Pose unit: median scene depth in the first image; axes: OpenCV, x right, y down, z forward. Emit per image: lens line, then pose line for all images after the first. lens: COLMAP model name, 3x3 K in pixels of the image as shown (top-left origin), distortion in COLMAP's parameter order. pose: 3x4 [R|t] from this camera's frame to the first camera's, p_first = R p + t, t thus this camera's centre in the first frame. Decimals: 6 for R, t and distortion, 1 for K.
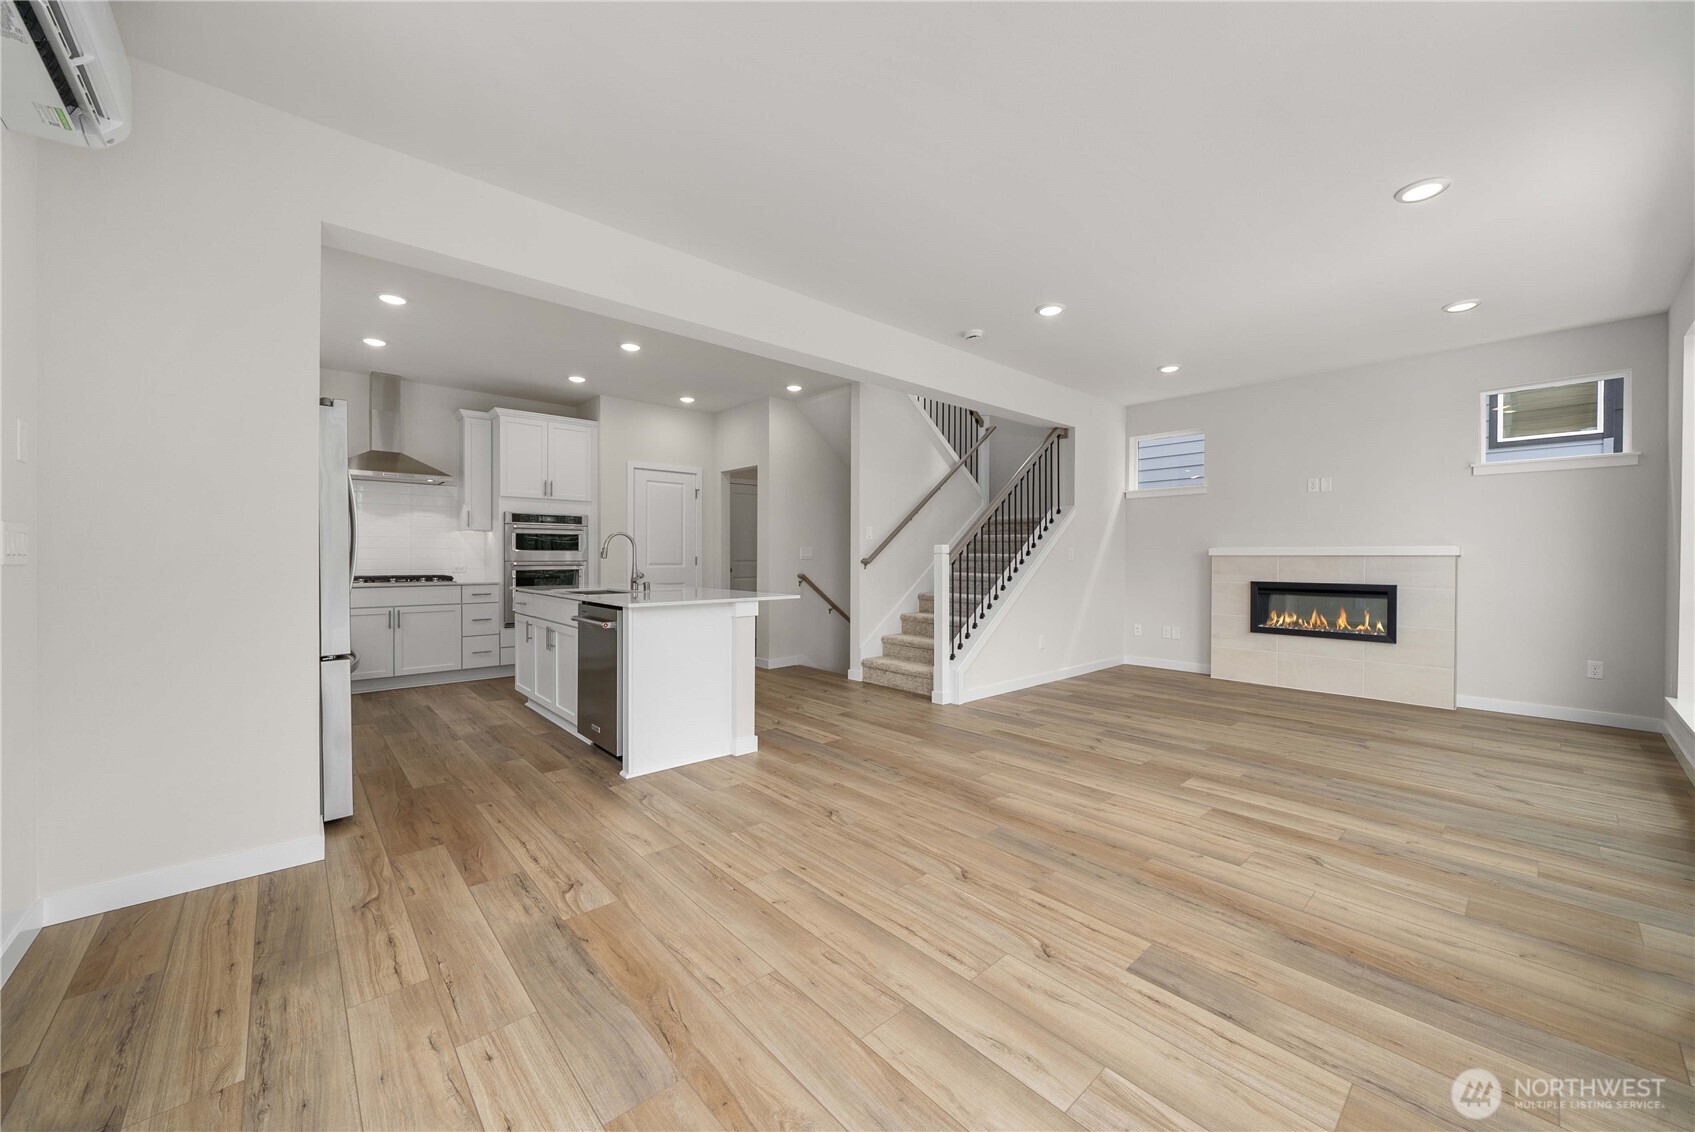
lens RADIAL K [[635.6, 0, 846.3], [0, 635.6, 559.3], [0, 0, 1]] dist [-0.003479, -0.000184]
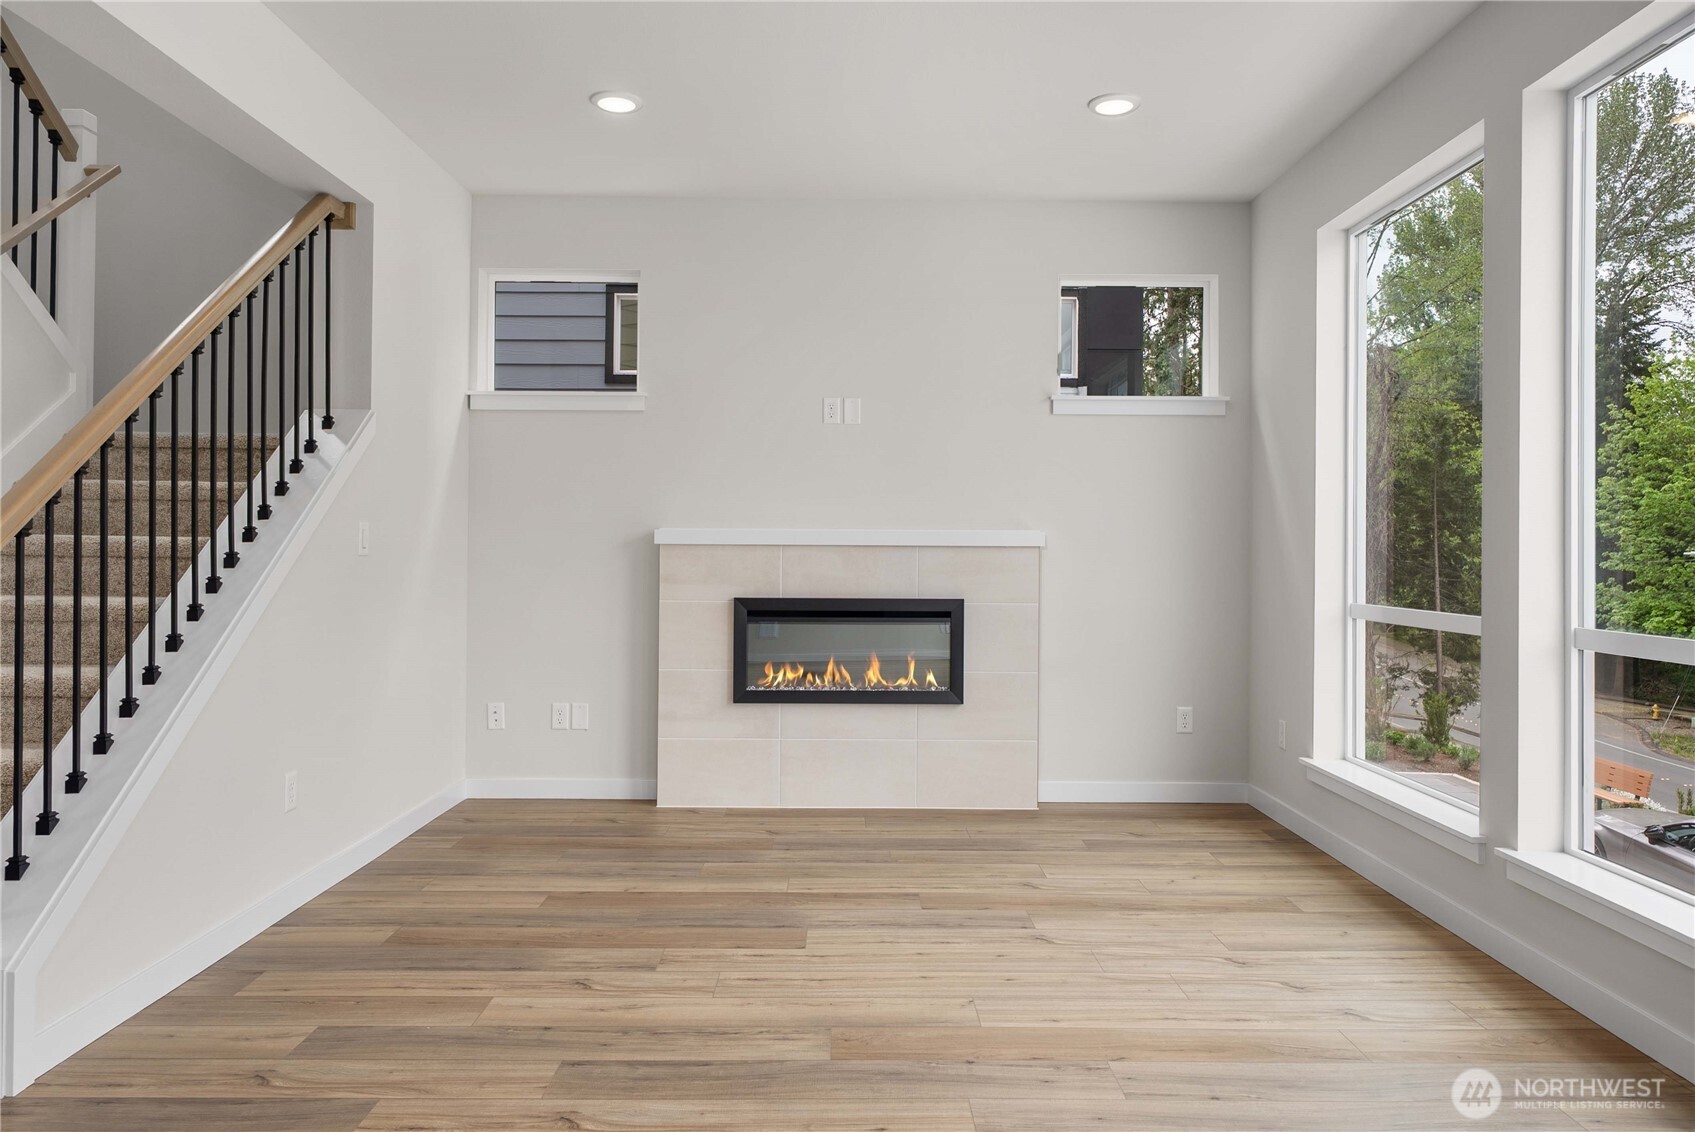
lens RADIAL K [[1150.3, 0, 854.4], [0, 1150.3, 538.5], [0, 0, 1]] dist [0.002177, -0.001132]
pose [[0.660678, 0.008733, 0.750619, 0.069830], [-0.001031, 0.999942, -0.010727, -0.002453], [-0.750669, 0.006313, 0.660648, 0.643151]]
